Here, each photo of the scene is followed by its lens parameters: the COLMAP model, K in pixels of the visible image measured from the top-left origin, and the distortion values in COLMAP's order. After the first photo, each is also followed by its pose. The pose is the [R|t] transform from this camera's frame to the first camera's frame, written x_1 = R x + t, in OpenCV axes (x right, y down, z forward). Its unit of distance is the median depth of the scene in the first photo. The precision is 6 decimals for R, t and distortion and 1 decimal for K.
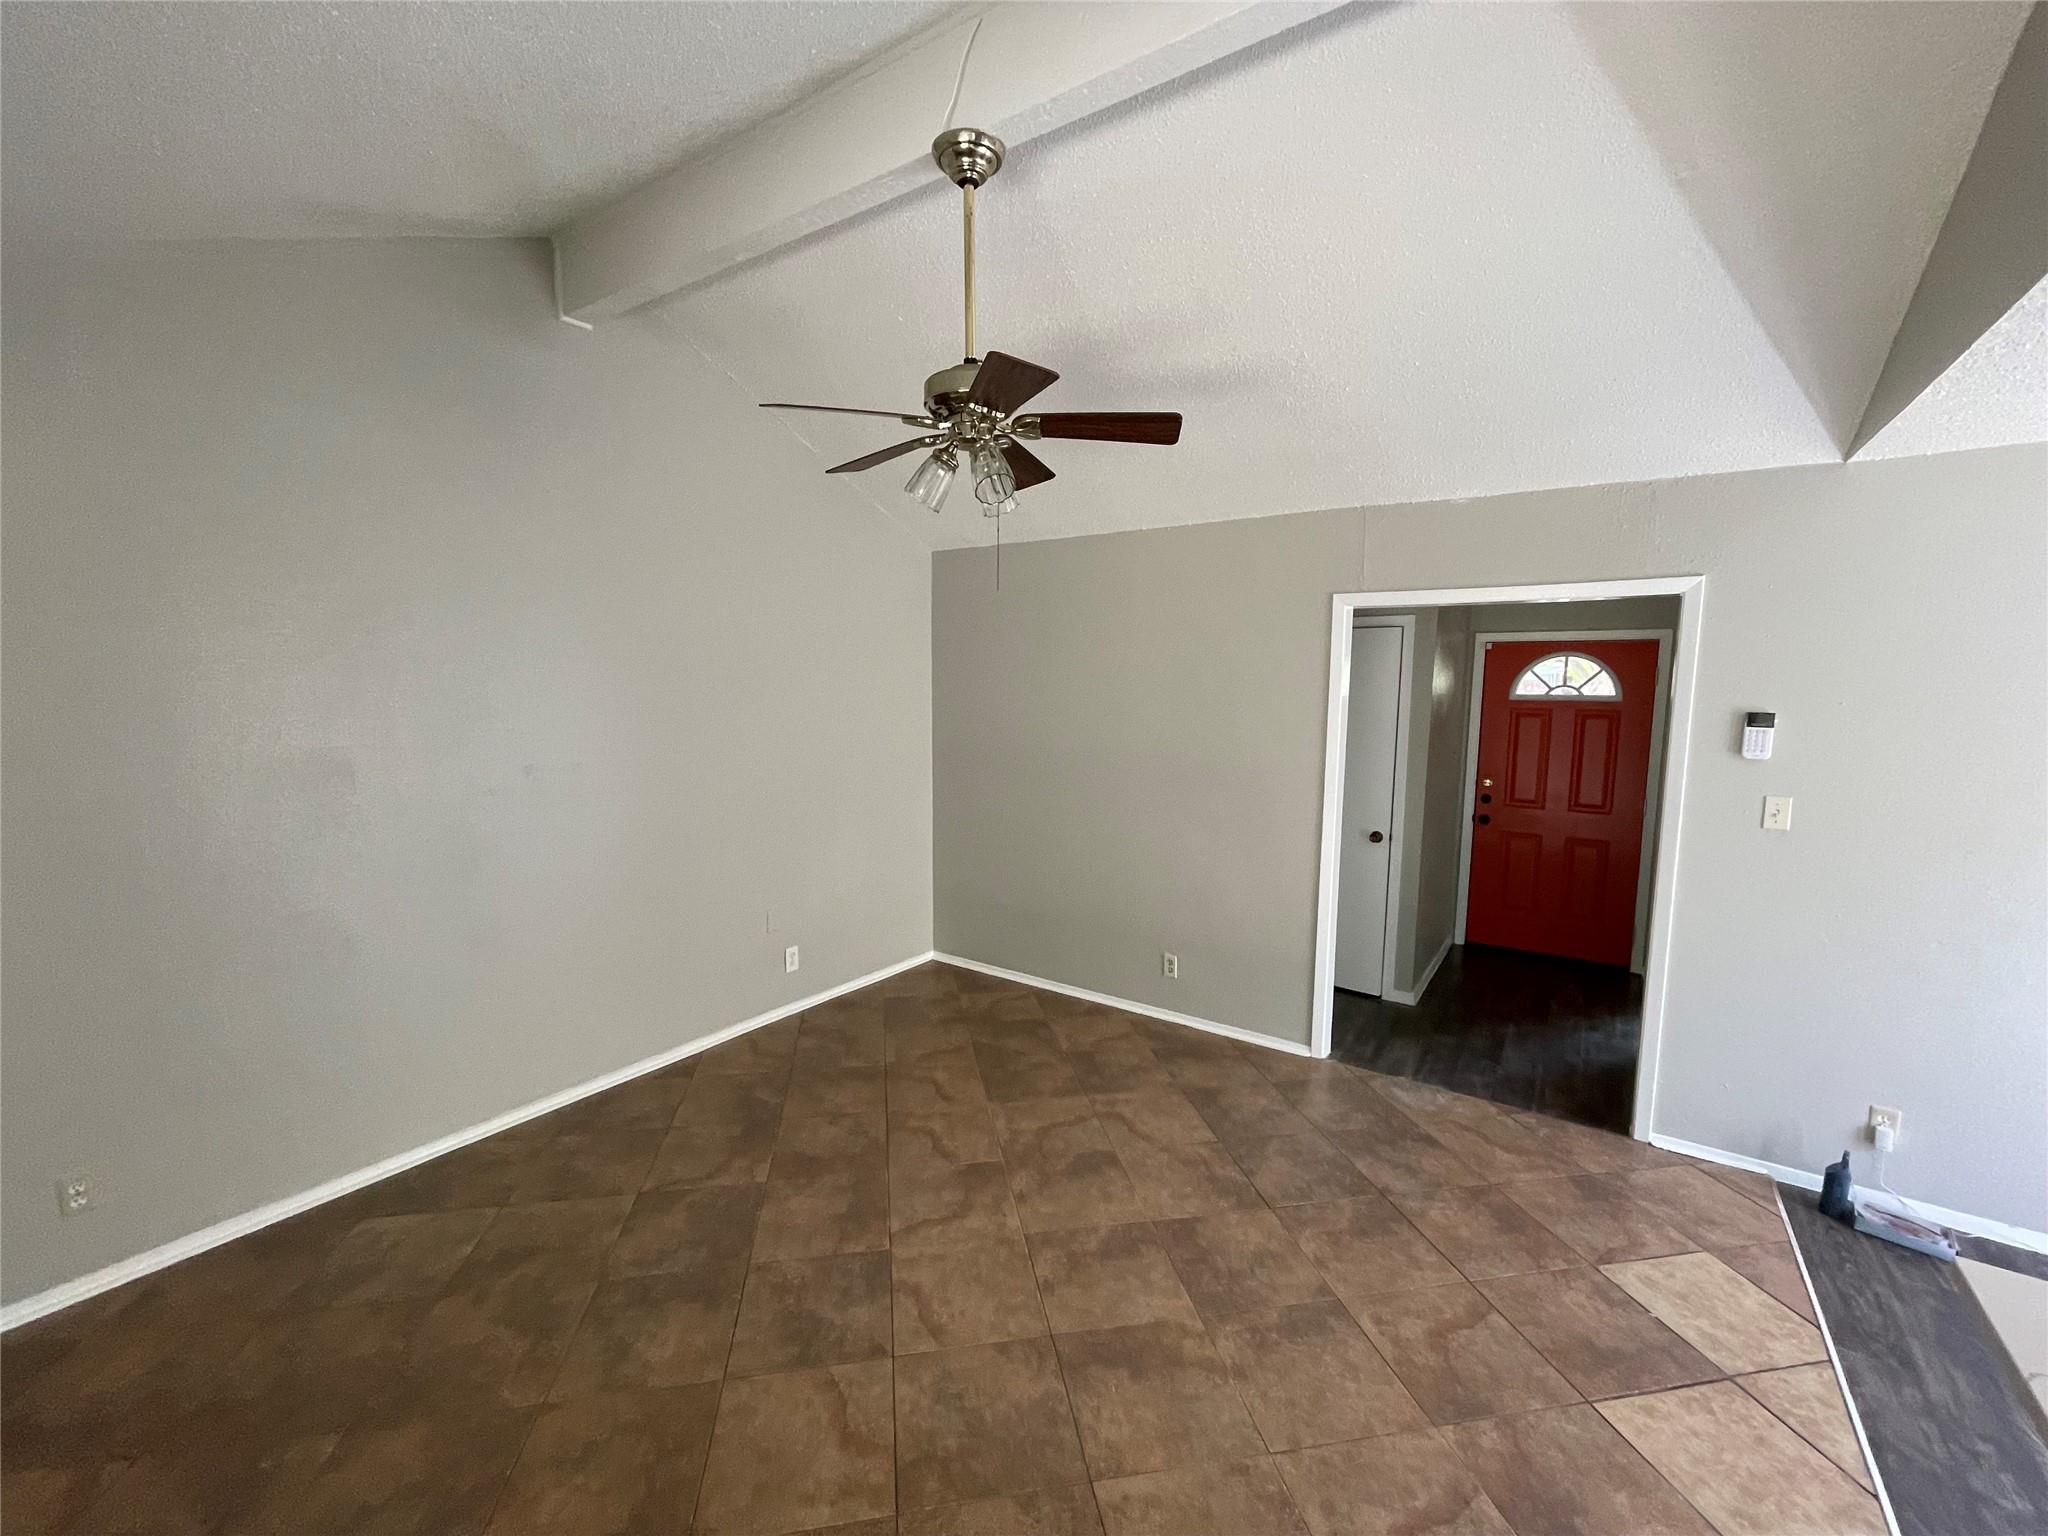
lens RADIAL K [[828.6, 0, 1024.9], [0, 828.6, 772.1], [0, 0, 1]] dist [-0.002534, -0.000240]
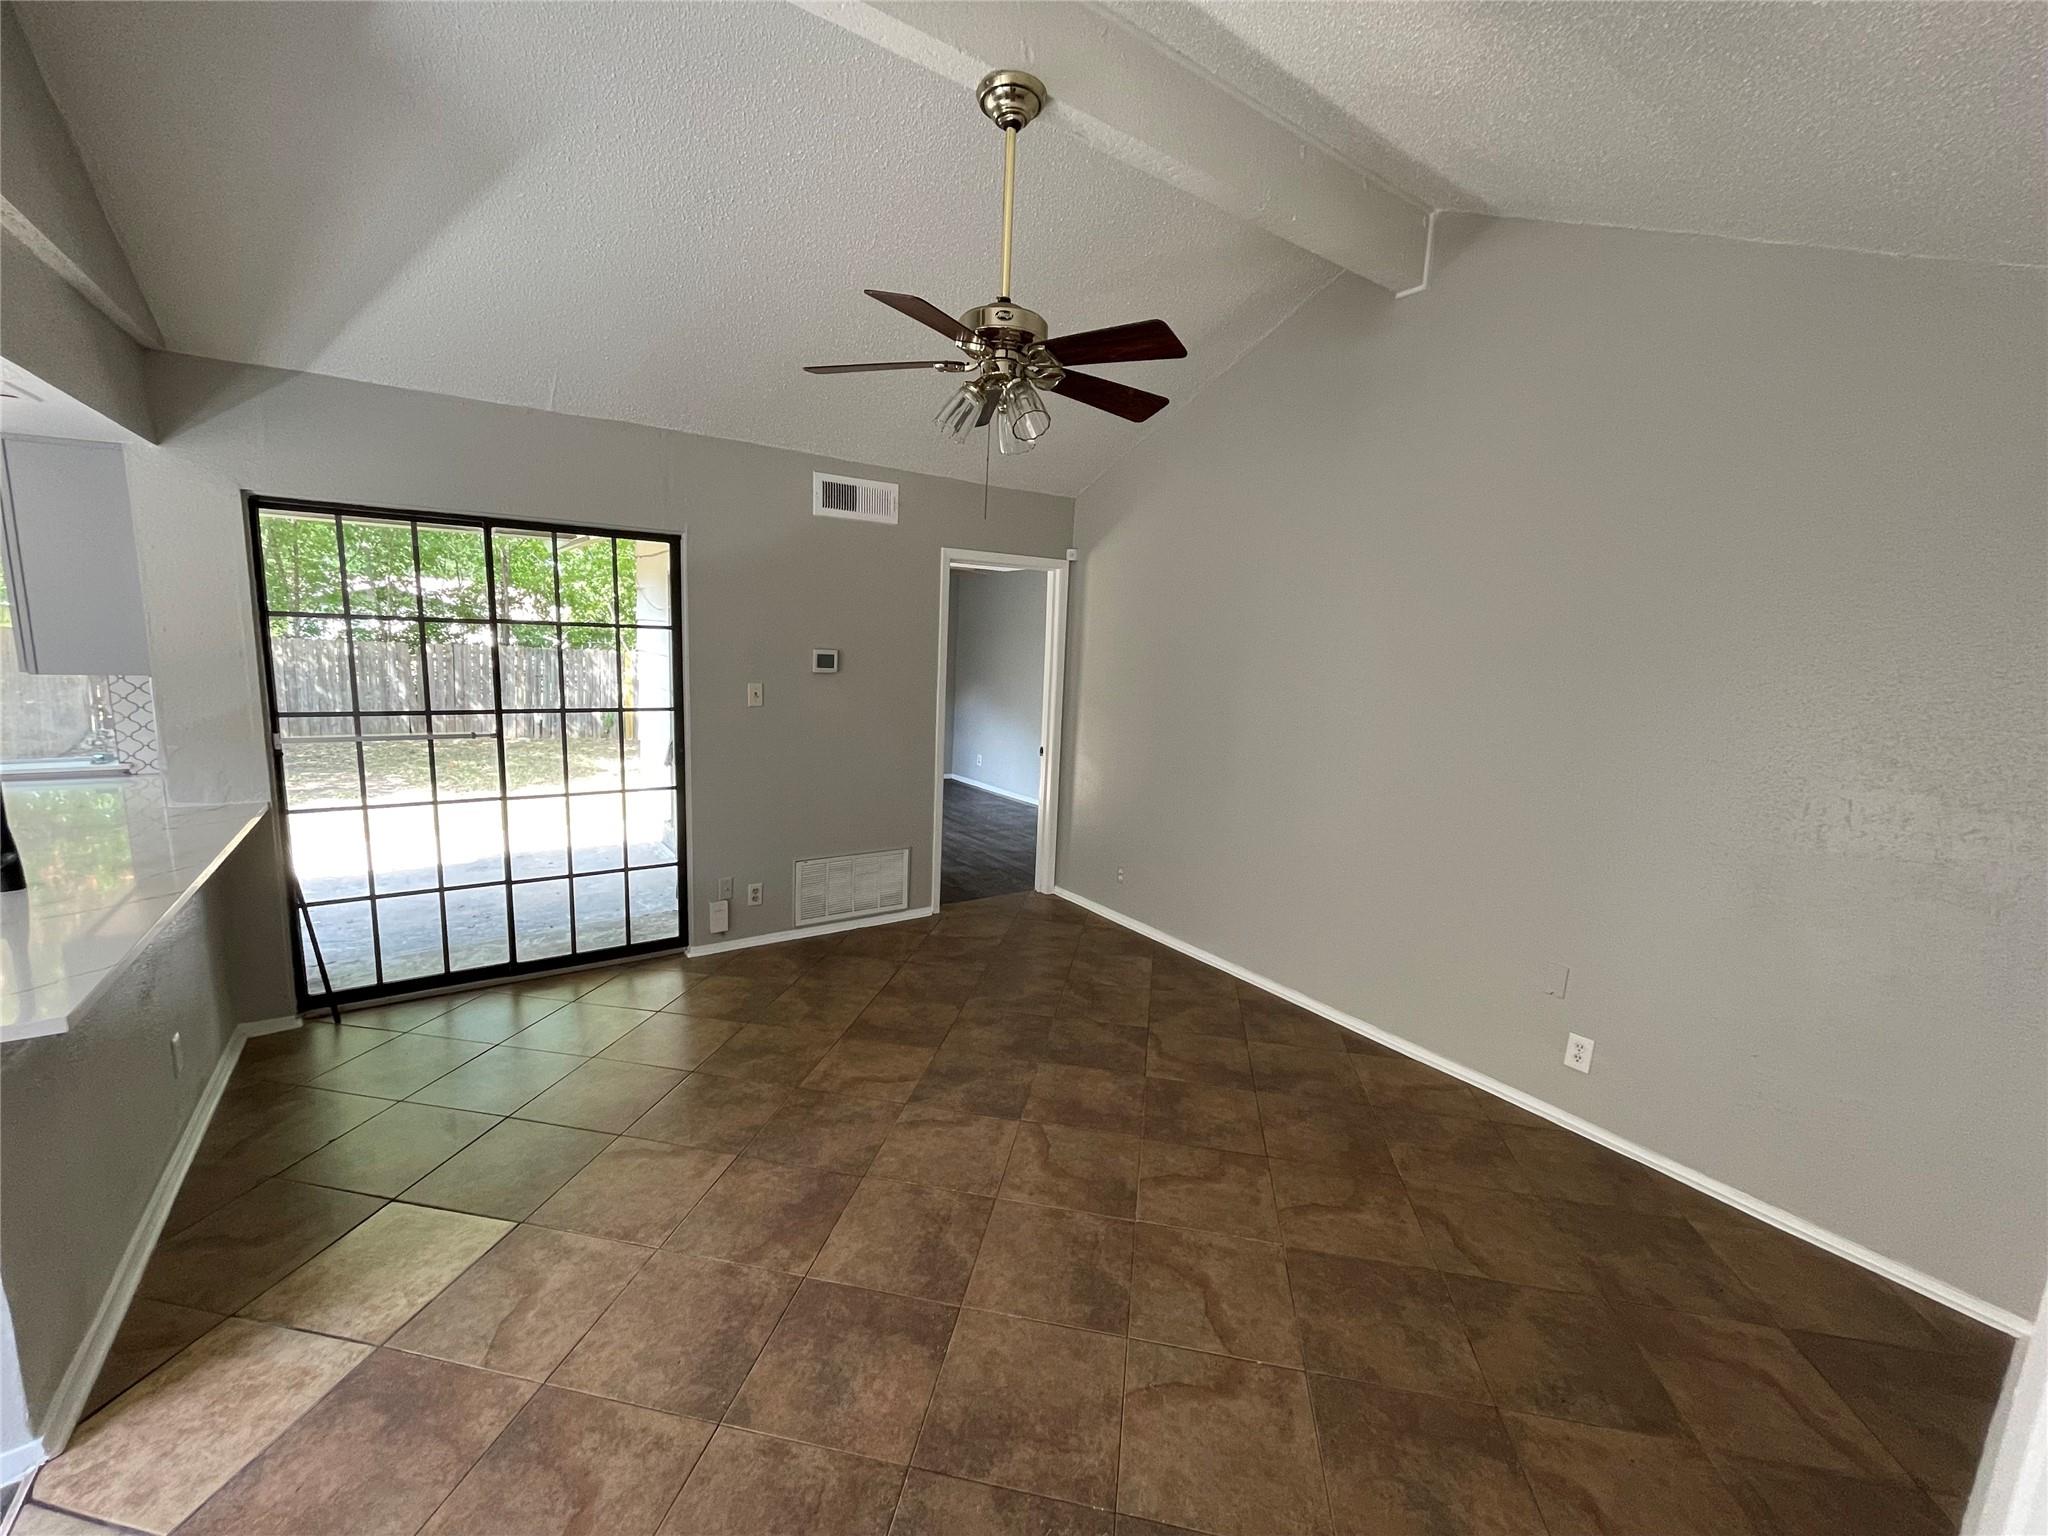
lens RADIAL K [[828.6, 0, 1024.9], [0, 828.6, 772.1], [0, 0, 1]] dist [-0.002534, -0.000240]
pose [[-0.346745, 0.123114, -0.929845, 0.741573], [-0.150148, 0.971278, 0.184591, -0.088606], [0.925864, 0.203621, -0.318300, 1.129757]]
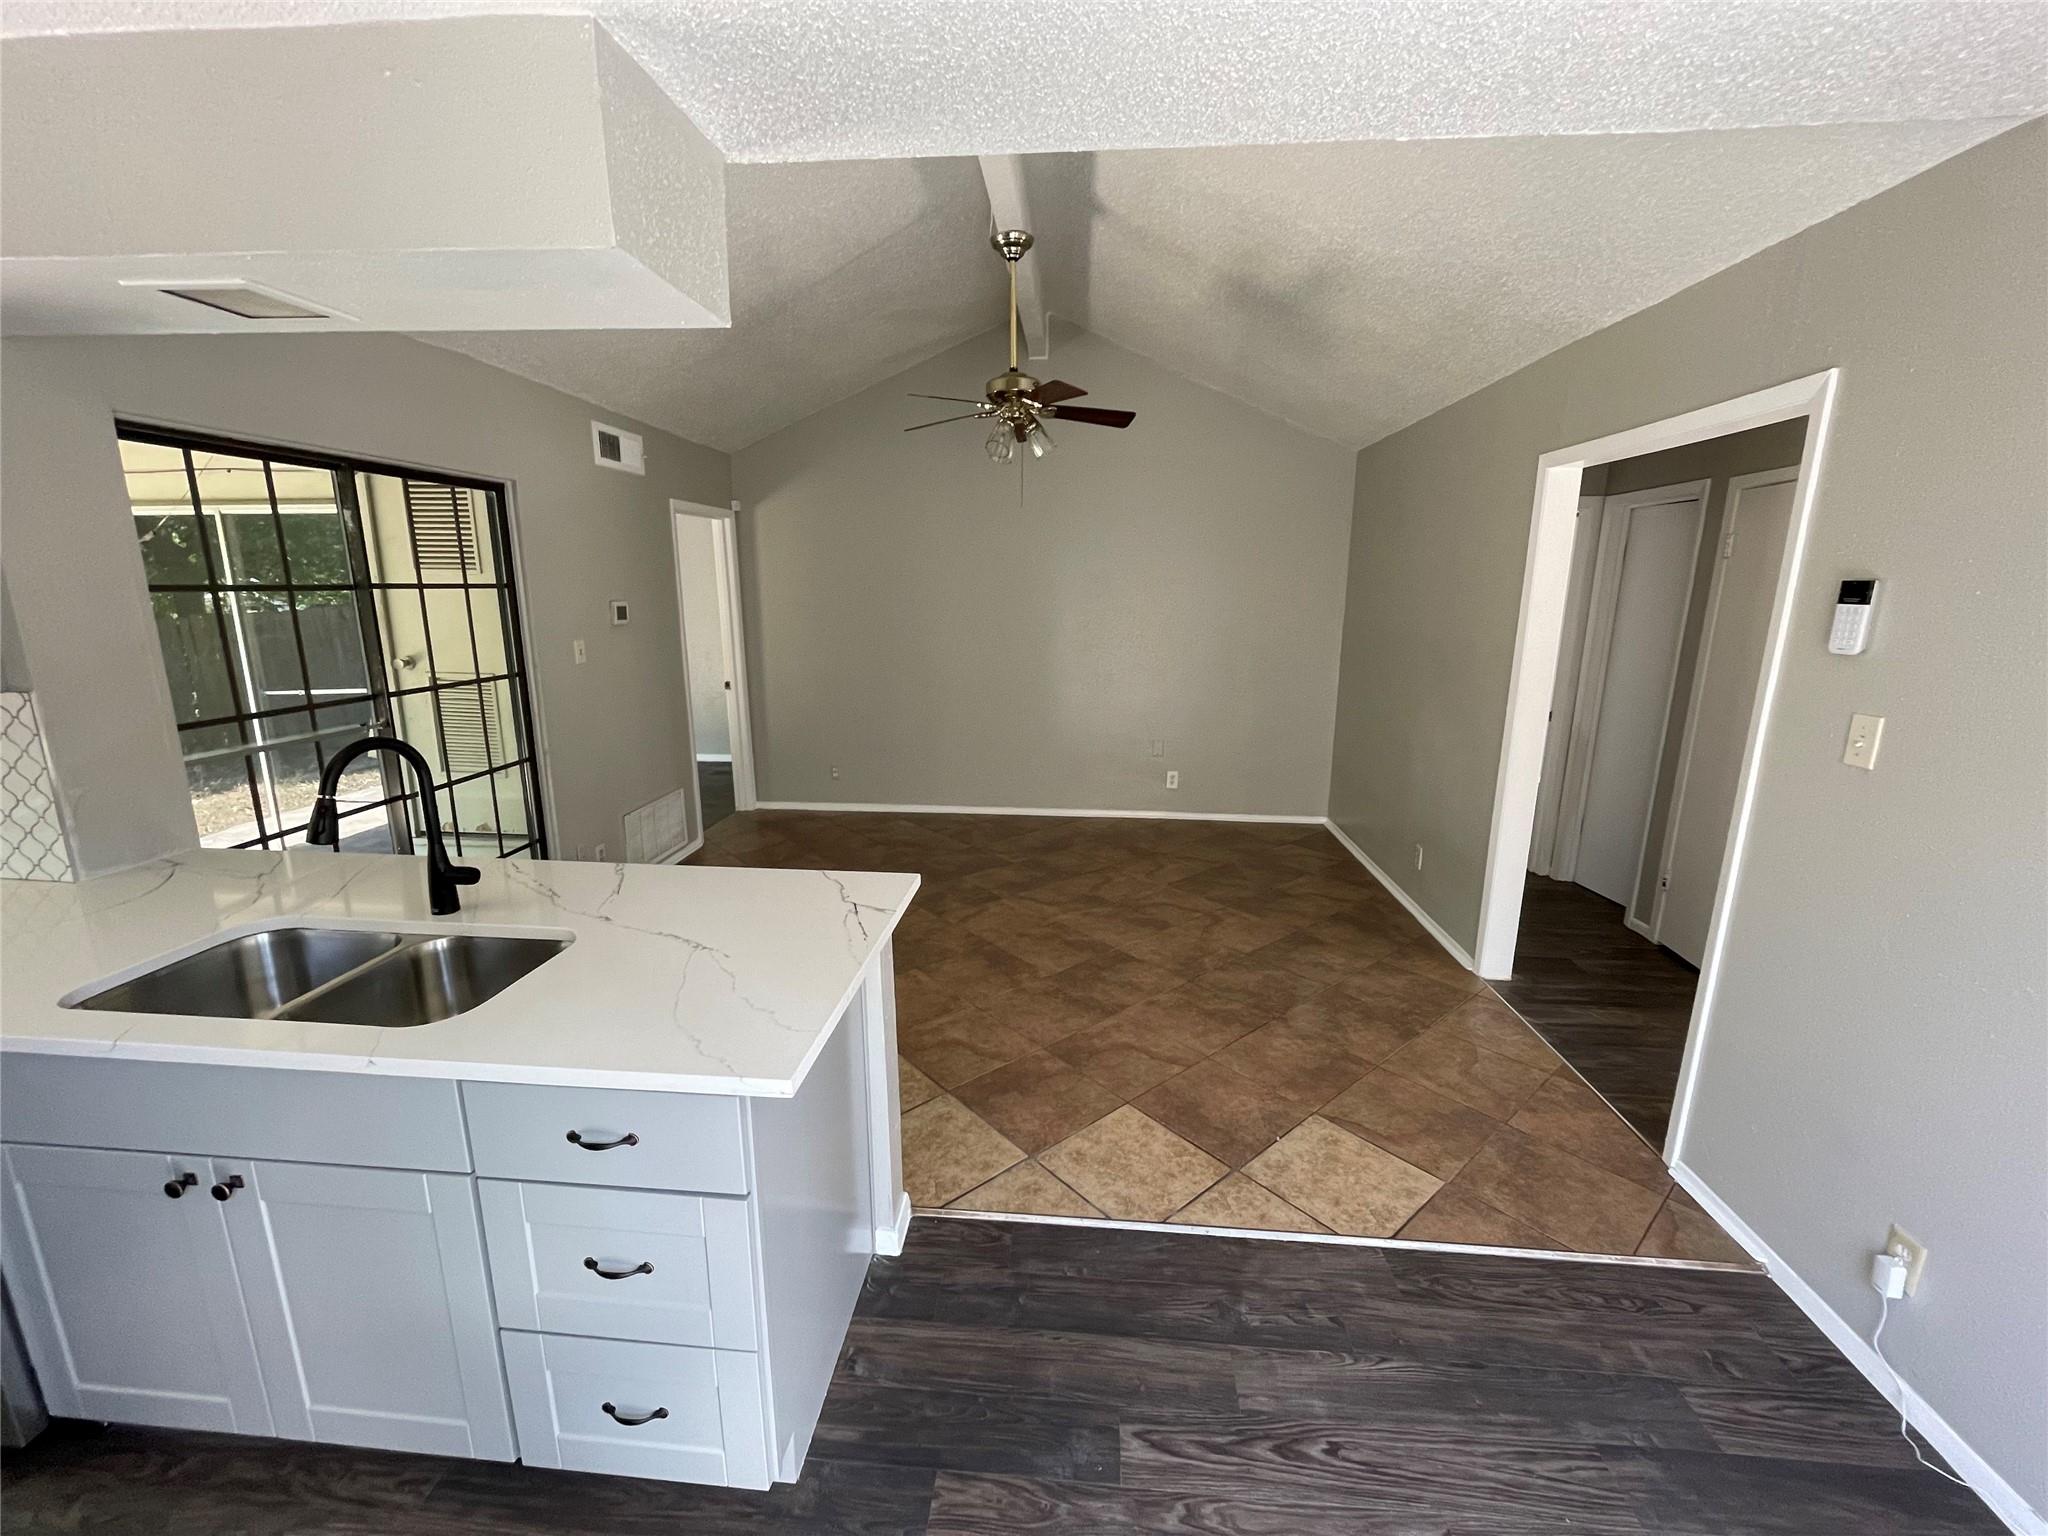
lens RADIAL K [[828.6, 0, 1024.9], [0, 828.6, 772.1], [0, 0, 1]] dist [-0.002534, -0.000240]
pose [[0.503340, 0.178415, -0.845468, 1.153905], [-0.091265, 0.983955, 0.153306, 0.035591], [0.859255, -0.000003, 0.511548, 0.124169]]
